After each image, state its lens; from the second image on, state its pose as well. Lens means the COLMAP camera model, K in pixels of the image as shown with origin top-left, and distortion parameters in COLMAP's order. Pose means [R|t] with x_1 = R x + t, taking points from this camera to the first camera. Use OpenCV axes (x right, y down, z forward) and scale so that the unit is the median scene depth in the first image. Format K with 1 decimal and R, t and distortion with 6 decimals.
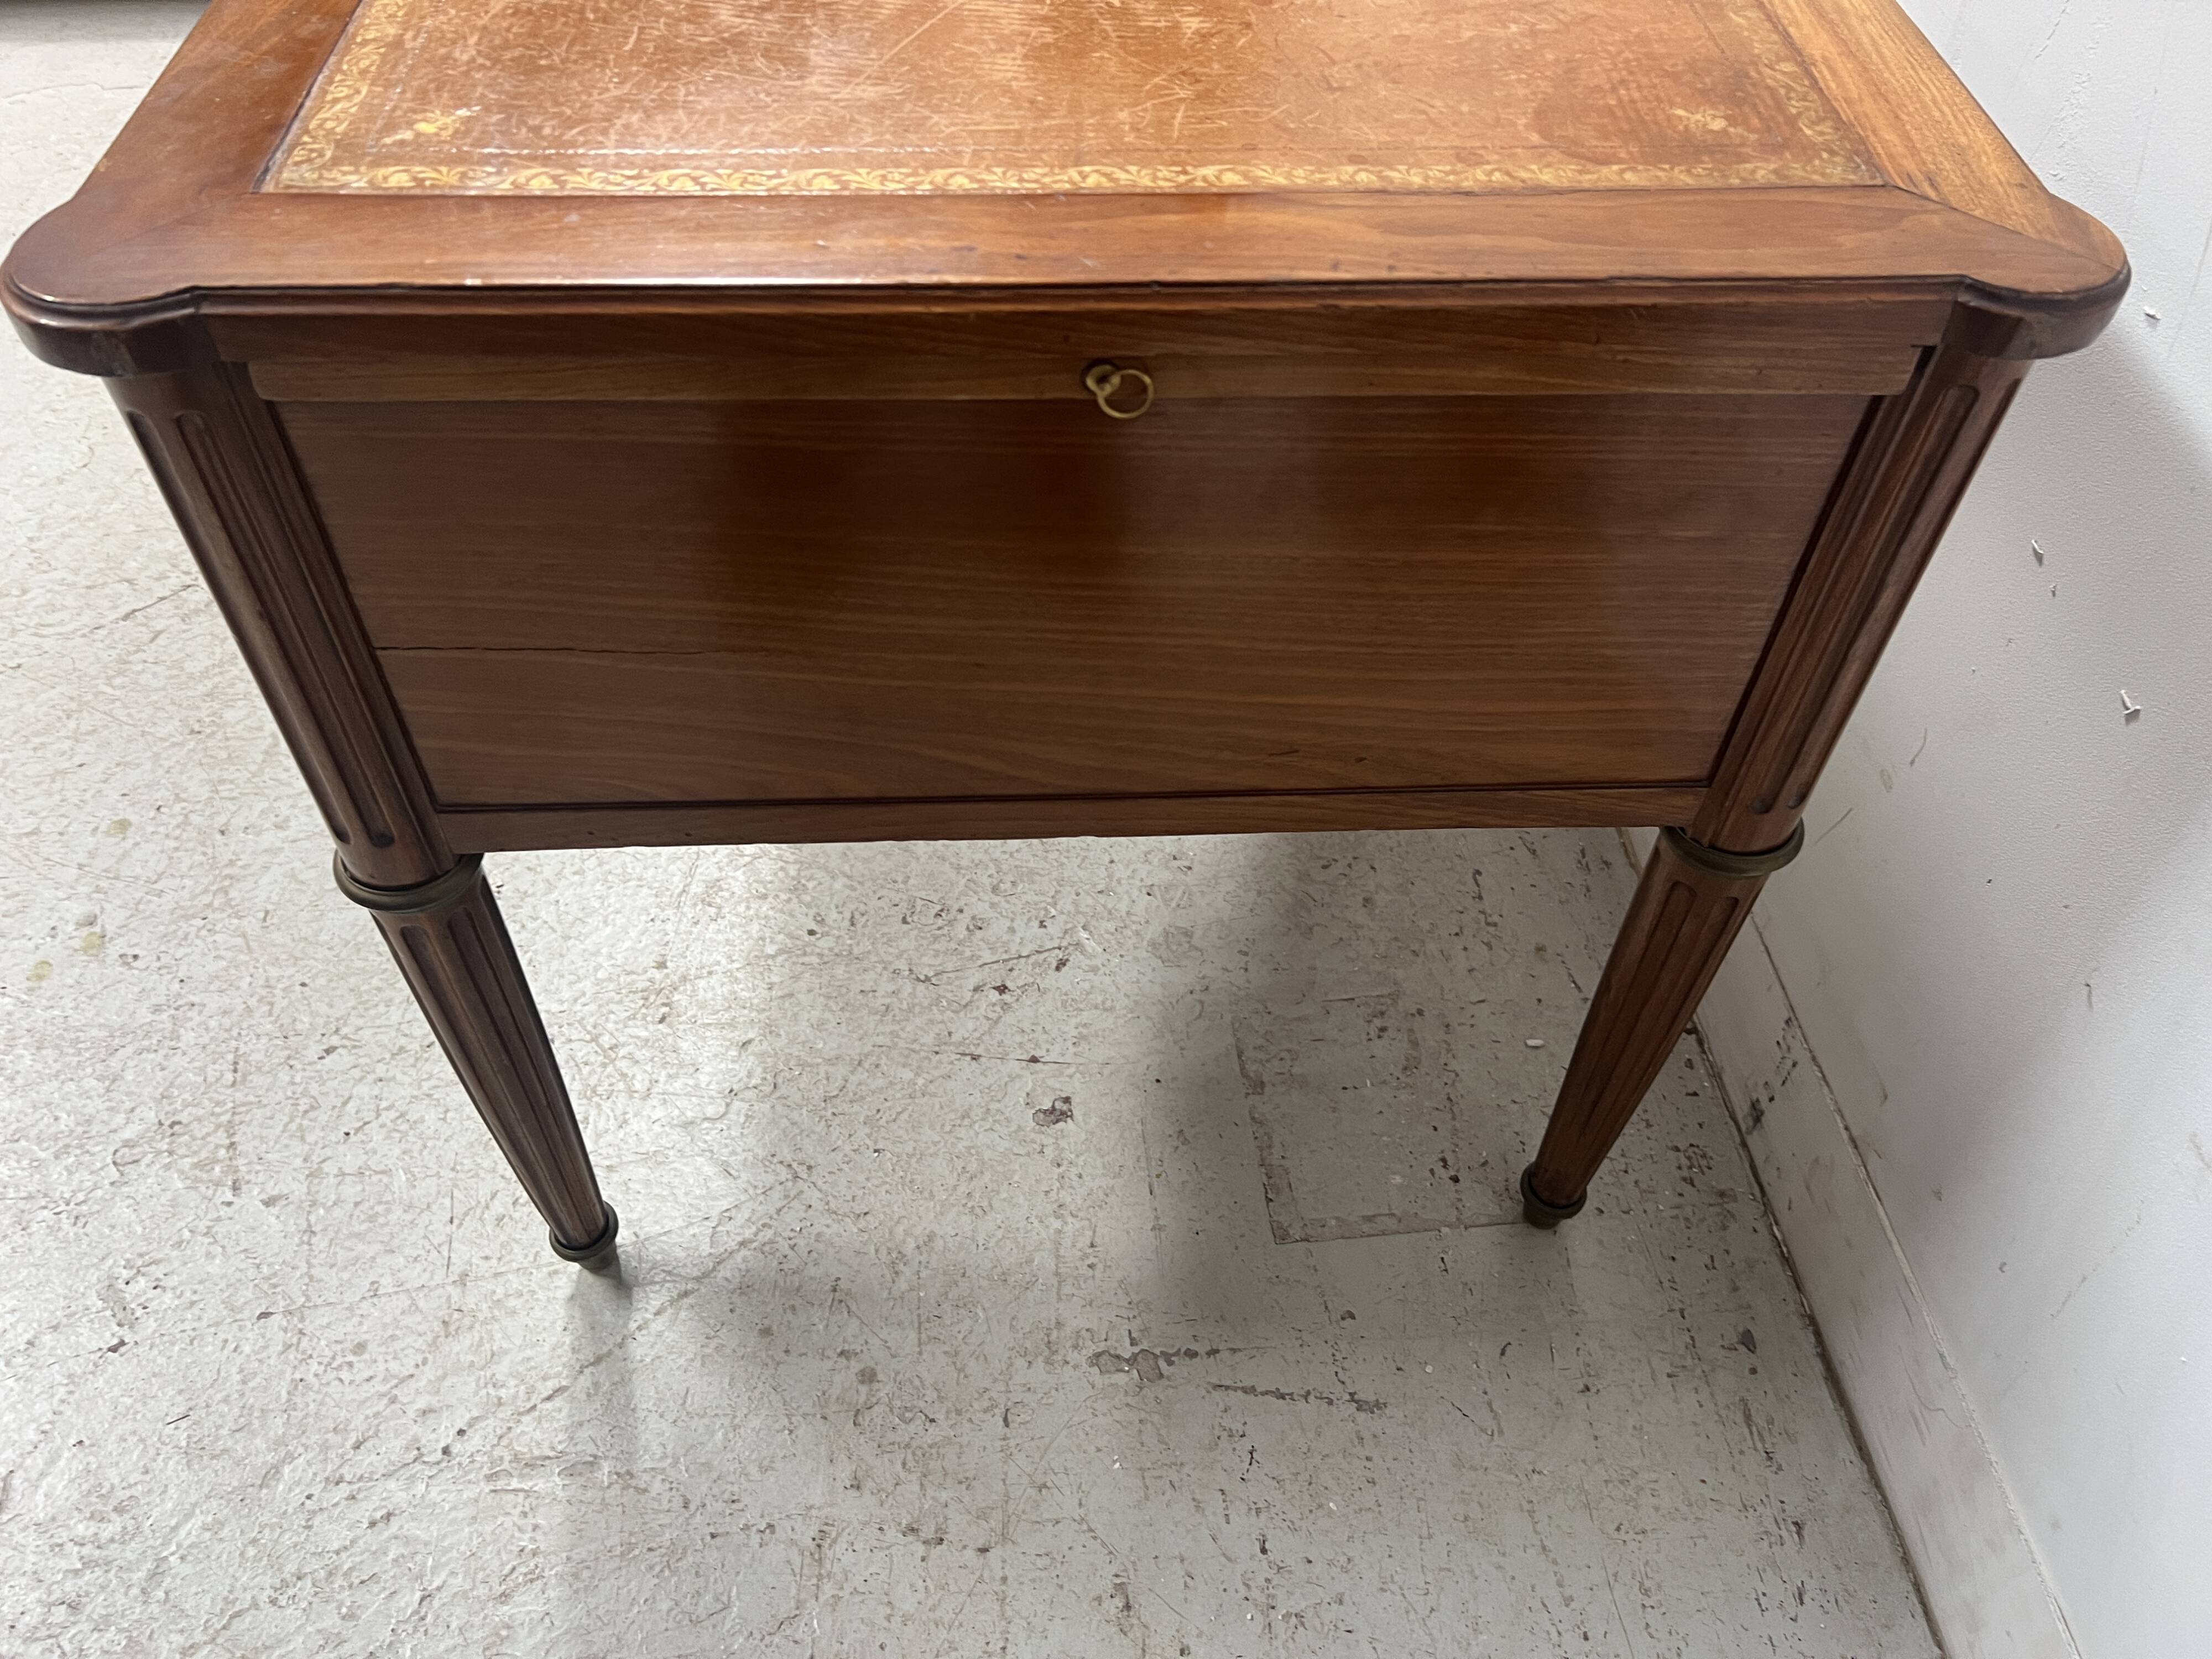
lens RADIAL K [[1685.6, 0, 1106.0], [0, 1685.6, 840.4], [0, 0, 1]] dist [0.039662, -0.051509]
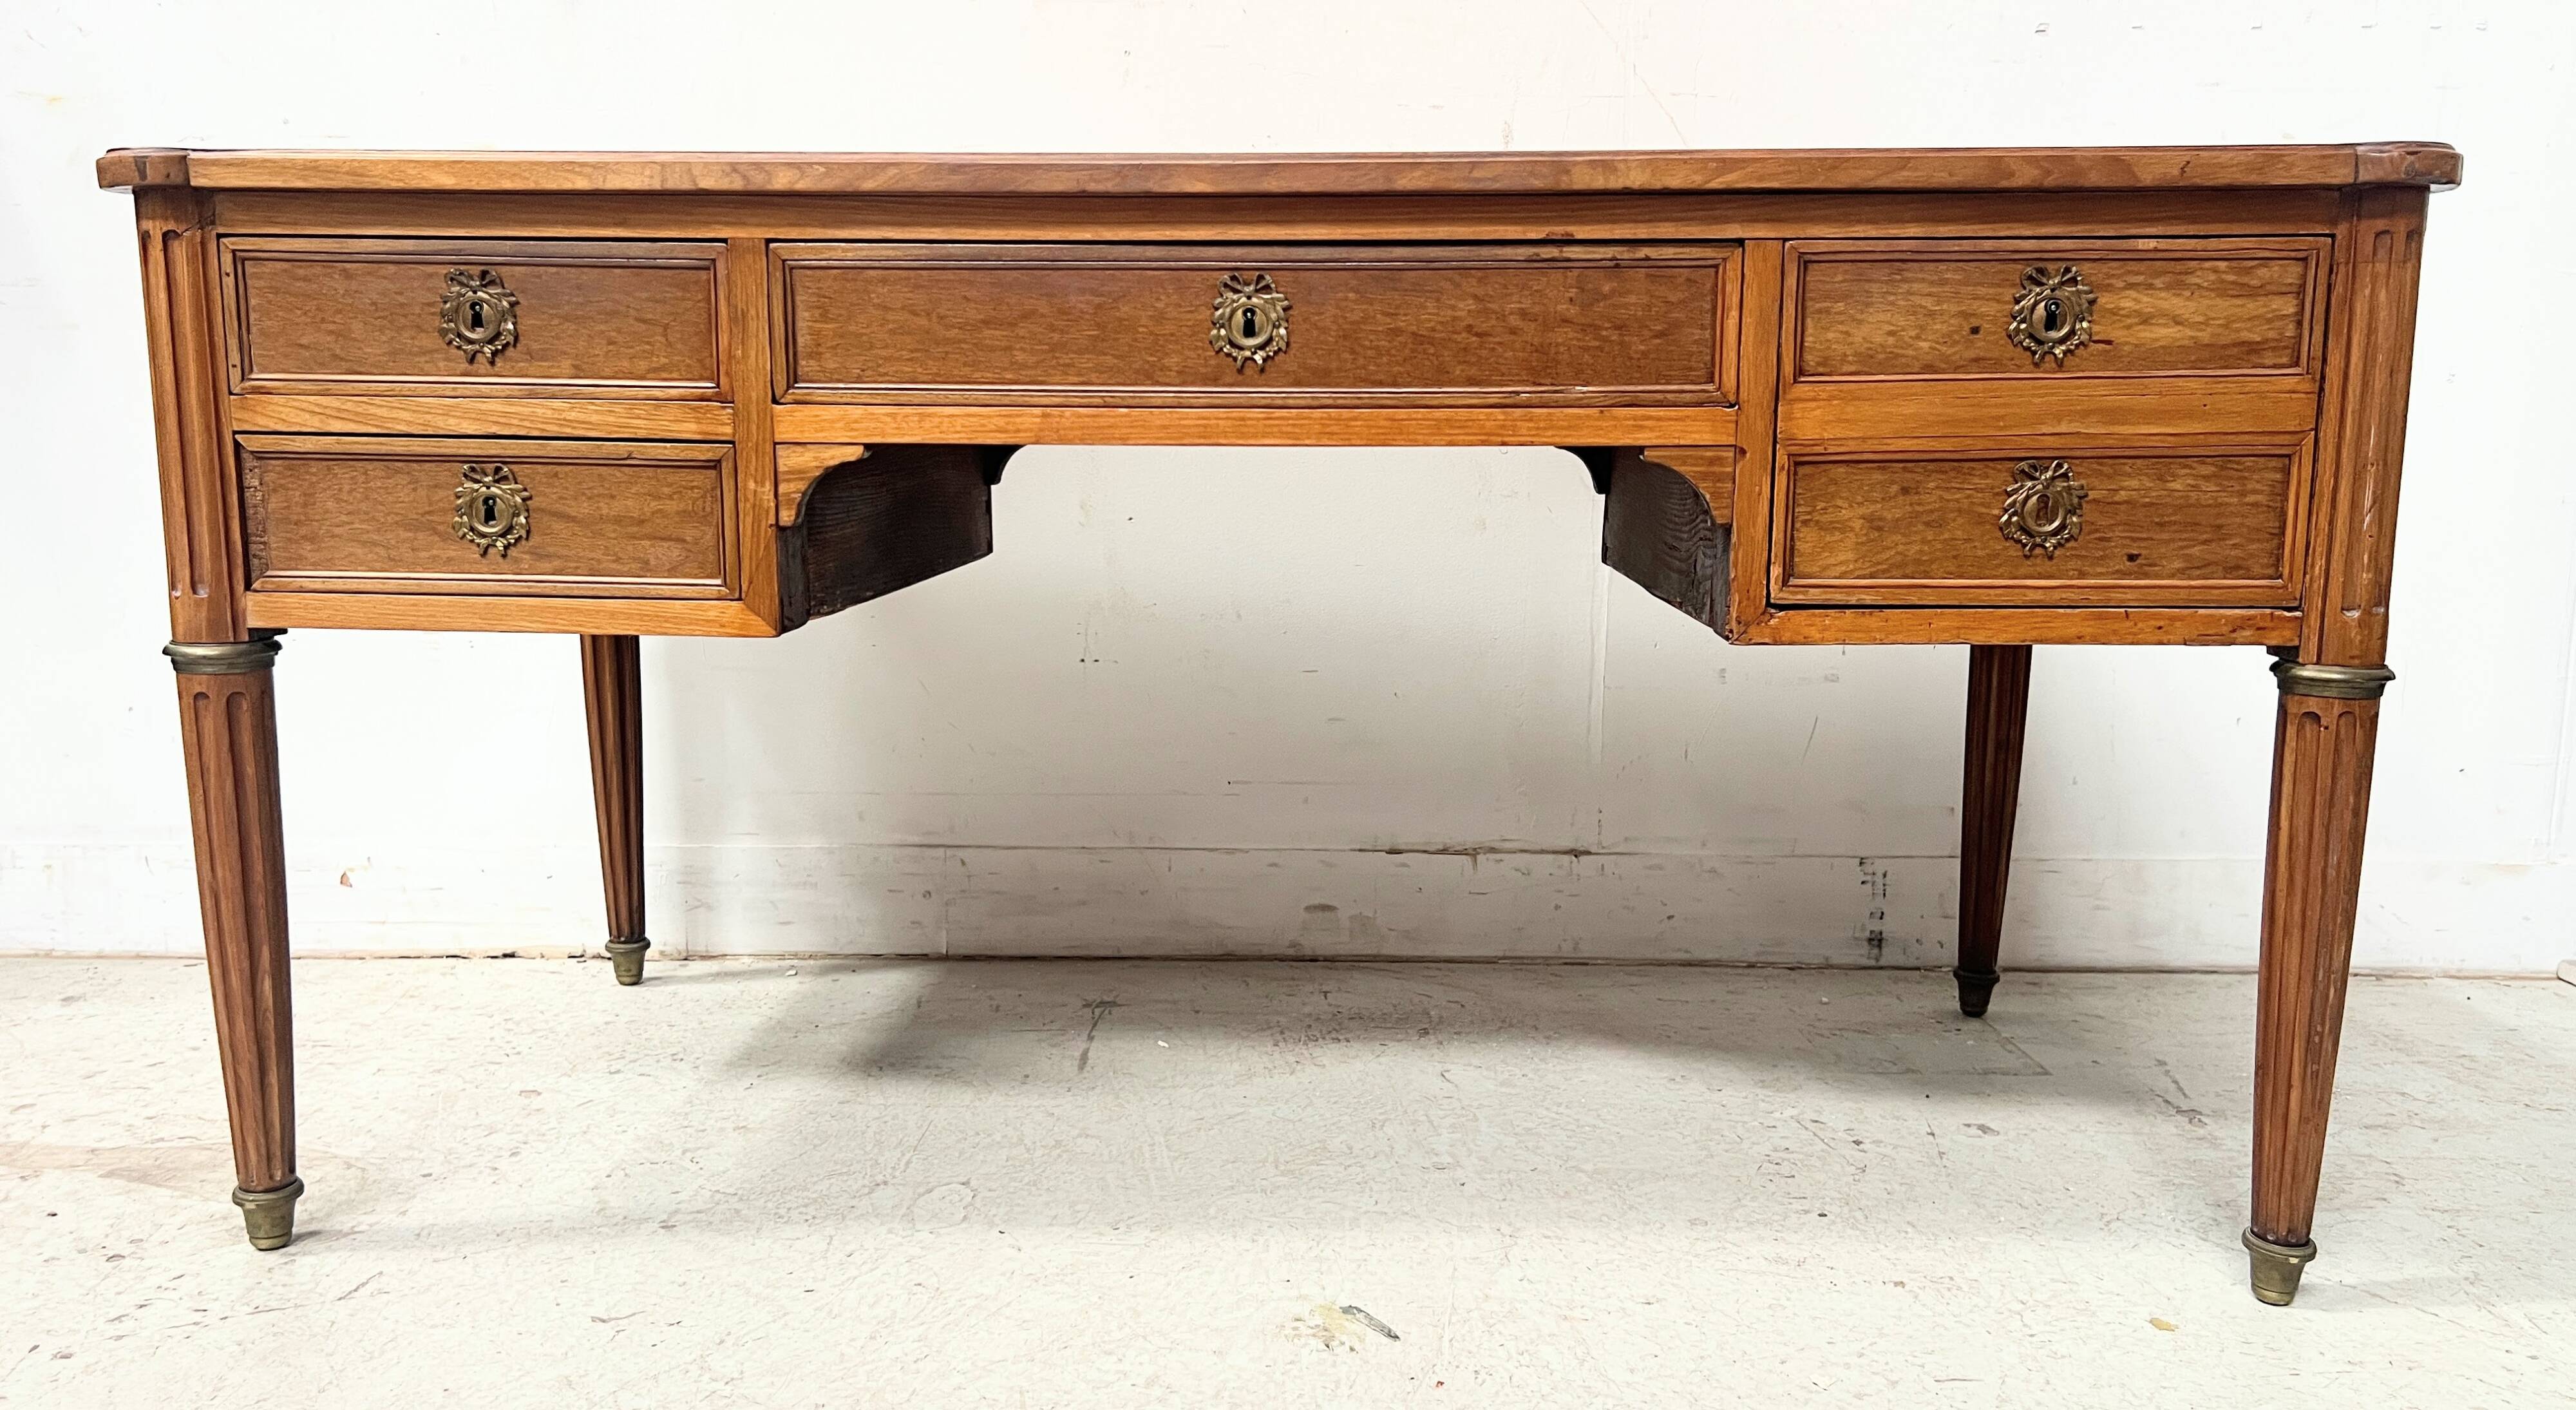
lens RADIAL K [[1957.4, 0, 1294.3], [0, 1957.4, 735.1], [0, 0, 1]] dist [0.027697, -0.026738]
pose [[0.090985, -0.172004, 0.980885, -1.403599], [0.755271, 0.653893, 0.044606, -0.447405], [-0.649066, 0.736776, 0.189404, 0.895500]]
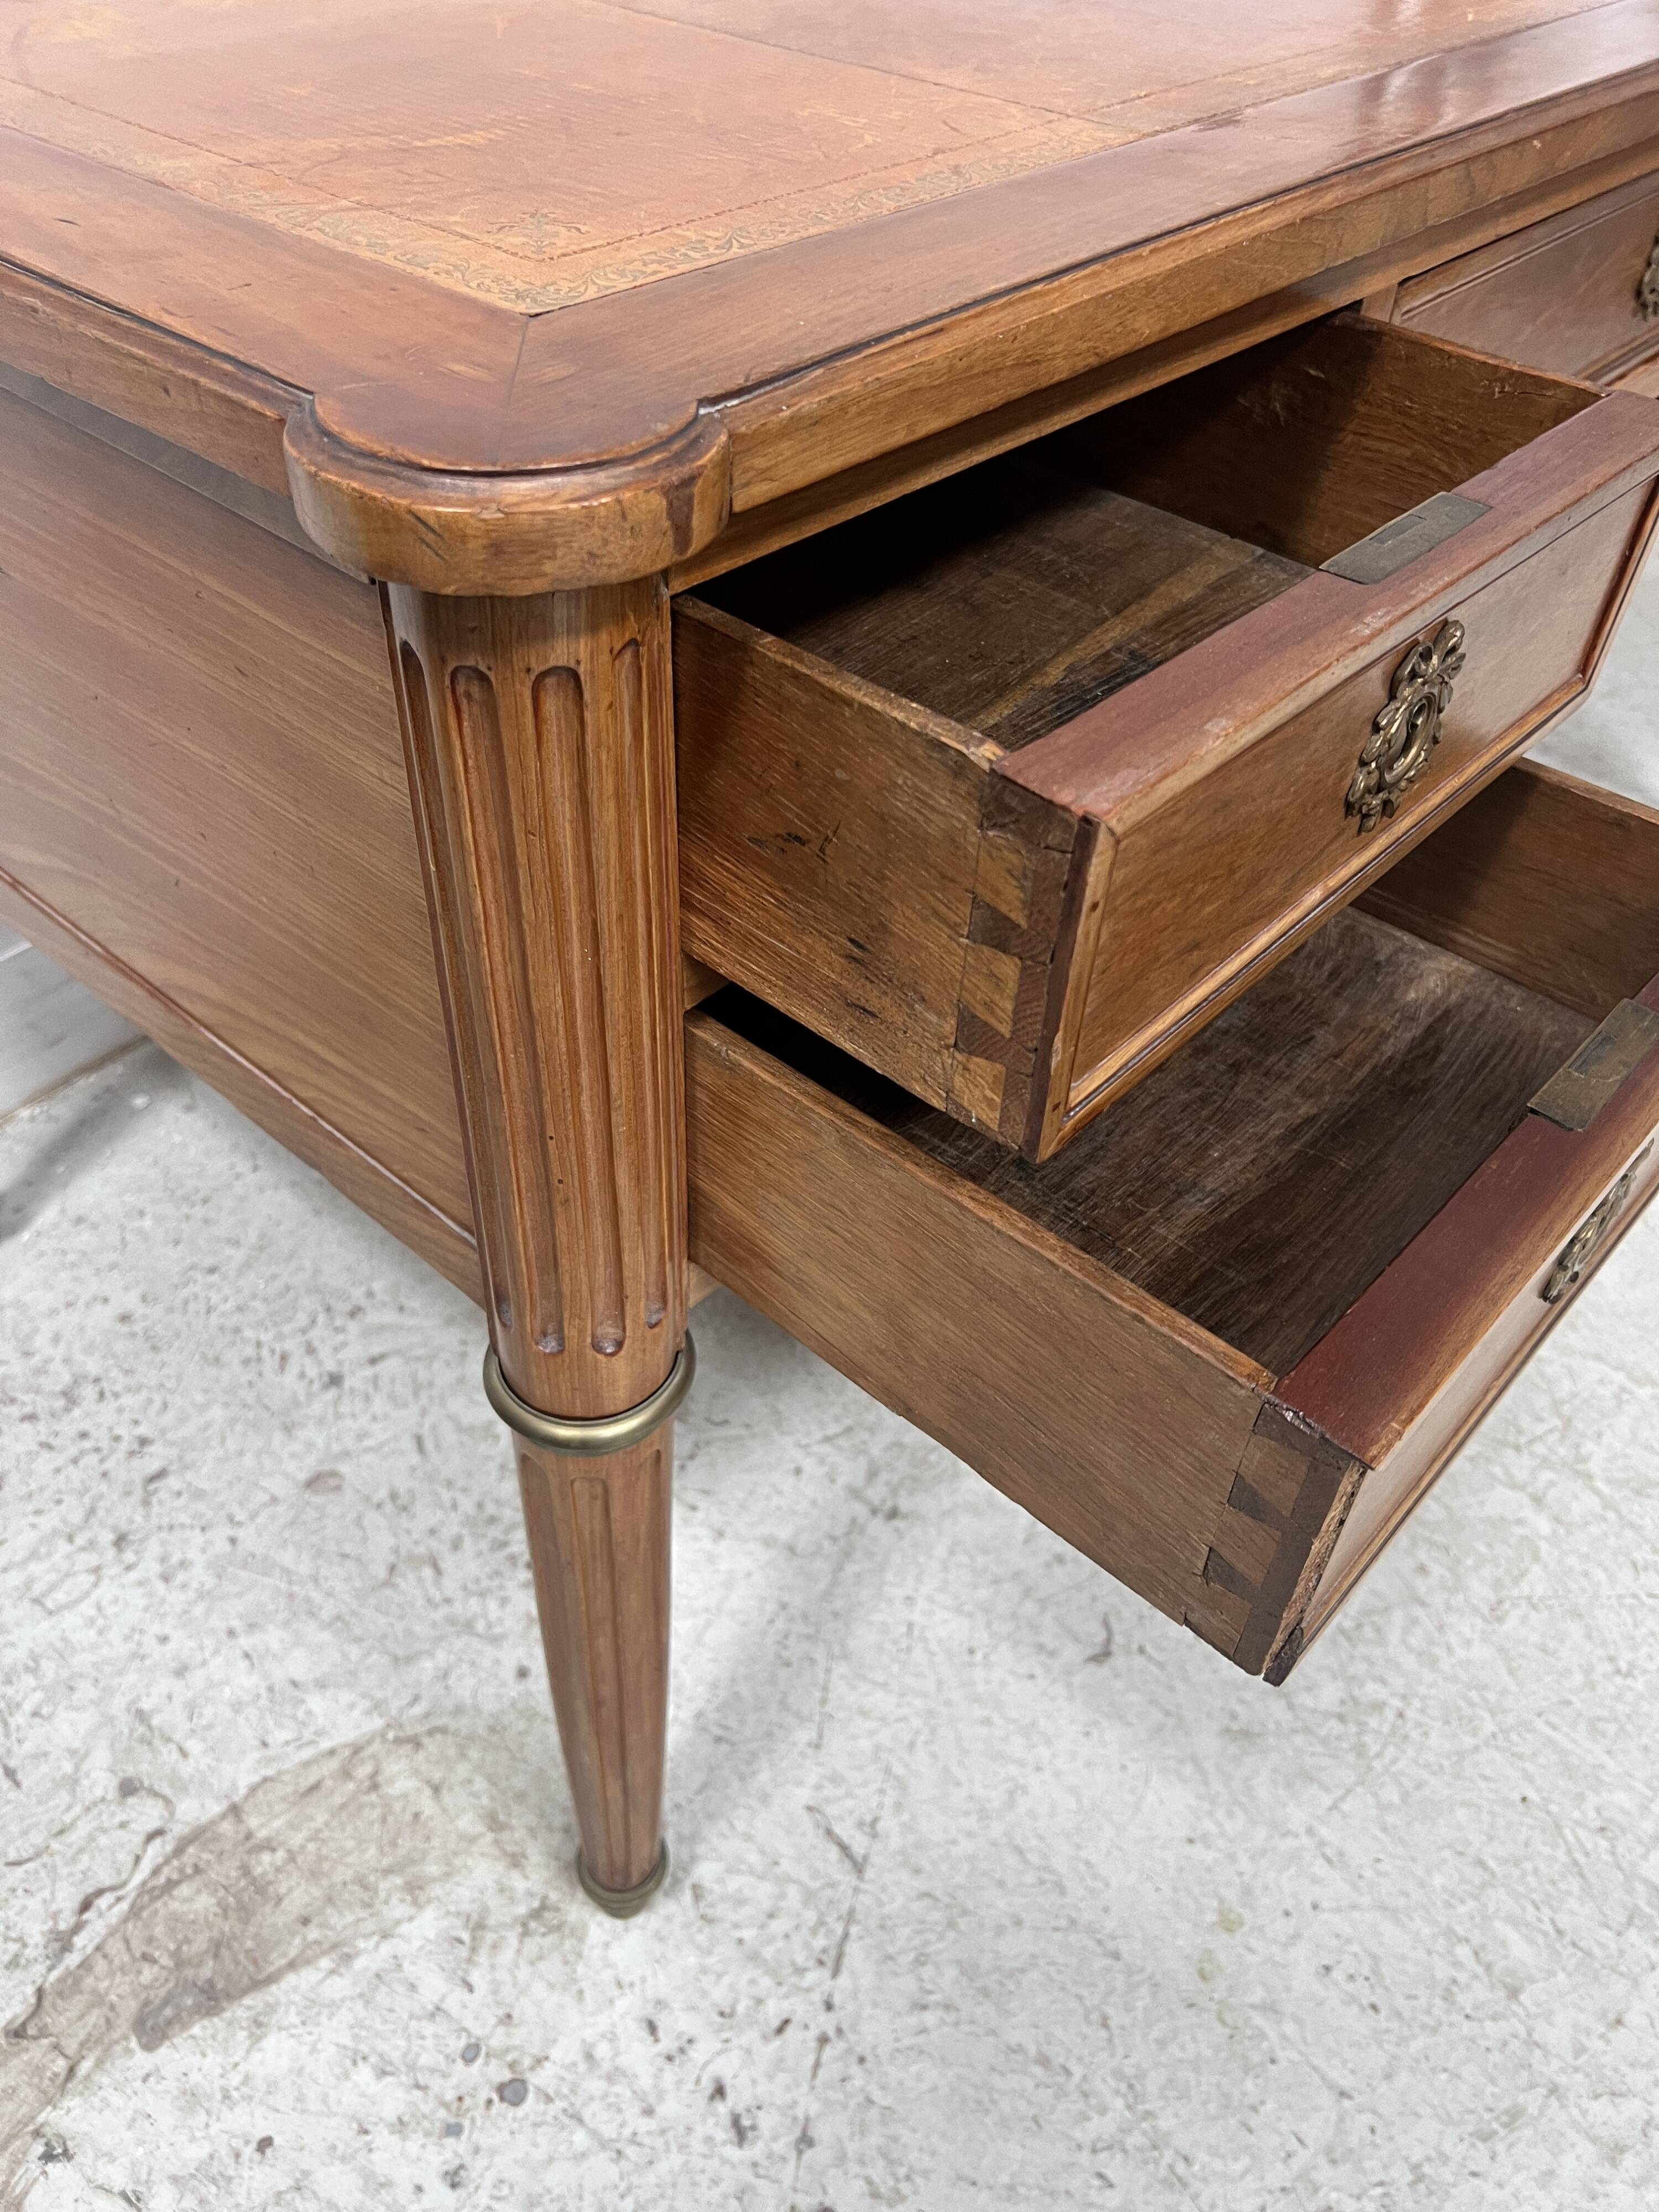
lens RADIAL K [[1685.6, 0, 831.3], [0, 1685.6, 1121.0], [0, 0, 1]] dist [0.039662, -0.051509]
pose [[-0.714533, -0.504016, 0.485191, -0.590588], [0.501321, 0.114861, 0.857604, -1.285346], [-0.487975, 0.856023, 0.170602, 1.296651]]
